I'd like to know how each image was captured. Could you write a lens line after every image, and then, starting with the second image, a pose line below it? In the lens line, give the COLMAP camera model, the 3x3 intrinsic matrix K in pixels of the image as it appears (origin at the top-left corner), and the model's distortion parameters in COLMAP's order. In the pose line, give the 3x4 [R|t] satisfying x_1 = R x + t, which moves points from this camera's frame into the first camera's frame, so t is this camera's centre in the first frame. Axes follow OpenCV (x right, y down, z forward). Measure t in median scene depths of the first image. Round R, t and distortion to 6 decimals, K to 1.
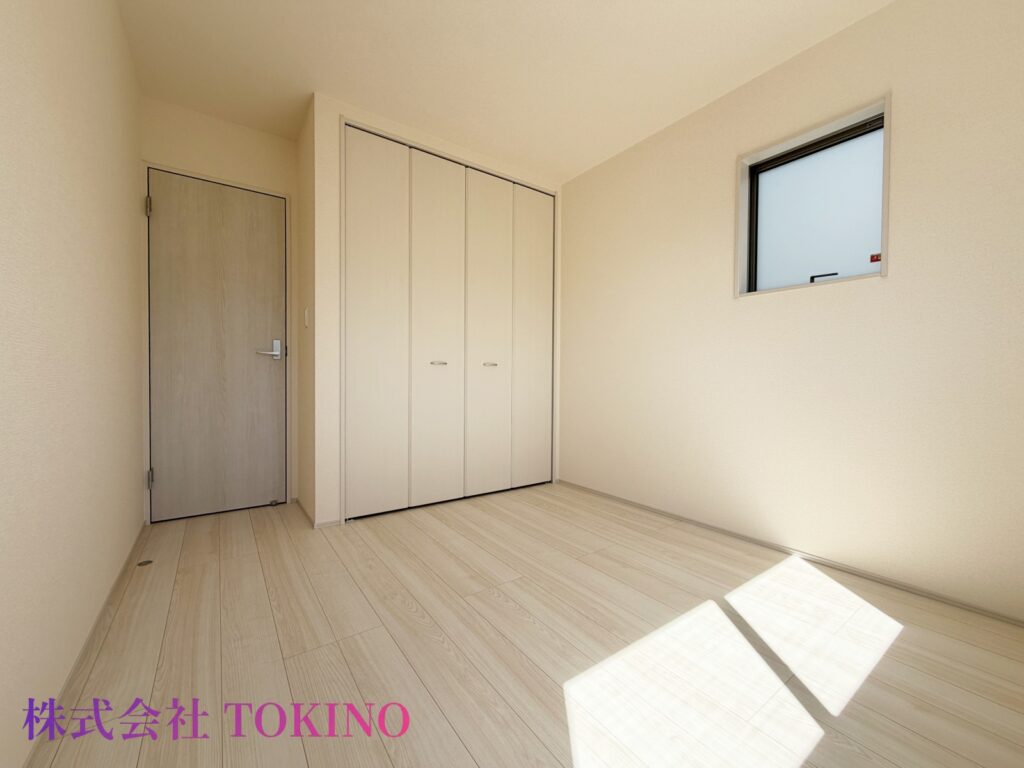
lens RADIAL K [[410.7, 0, 511.3], [0, 410.7, 380.3], [0, 0, 1]] dist [-0.003895, 0.000216]
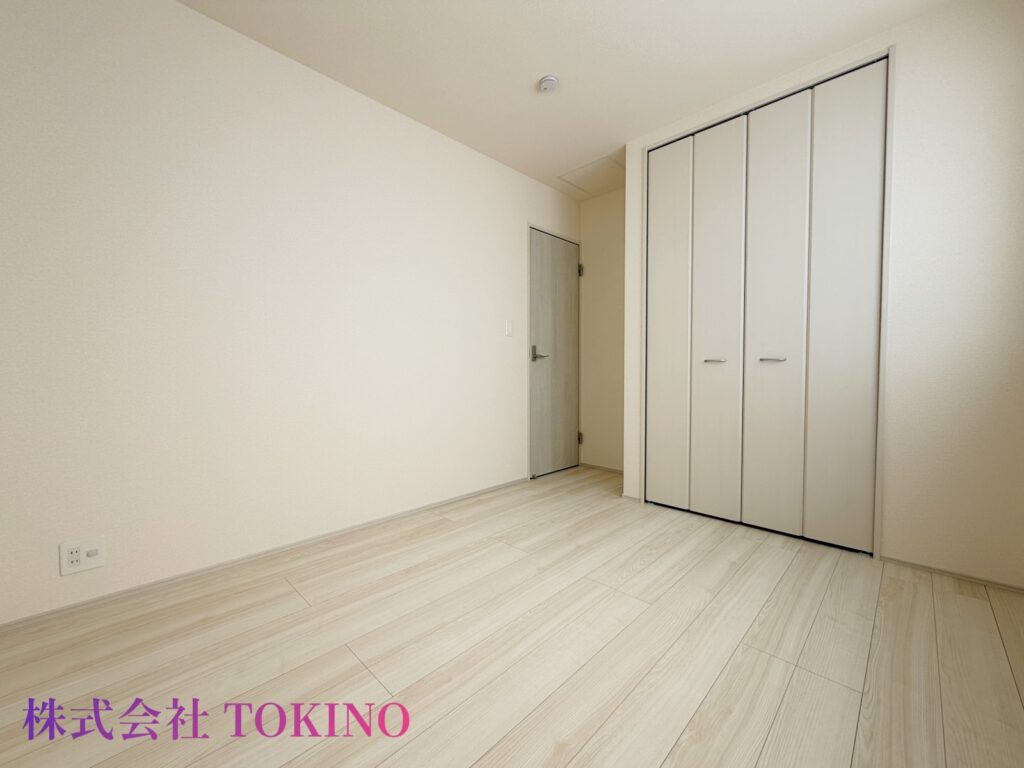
lens RADIAL K [[410.7, 0, 510.6], [0, 410.7, 383.1], [0, 0, 1]] dist [-0.003895, 0.000216]
pose [[0.162636, 0.019018, -0.986503, 0.678709], [-0.009173, 0.999800, 0.017762, -0.003989], [0.986644, 0.006160, 0.162778, 0.456743]]
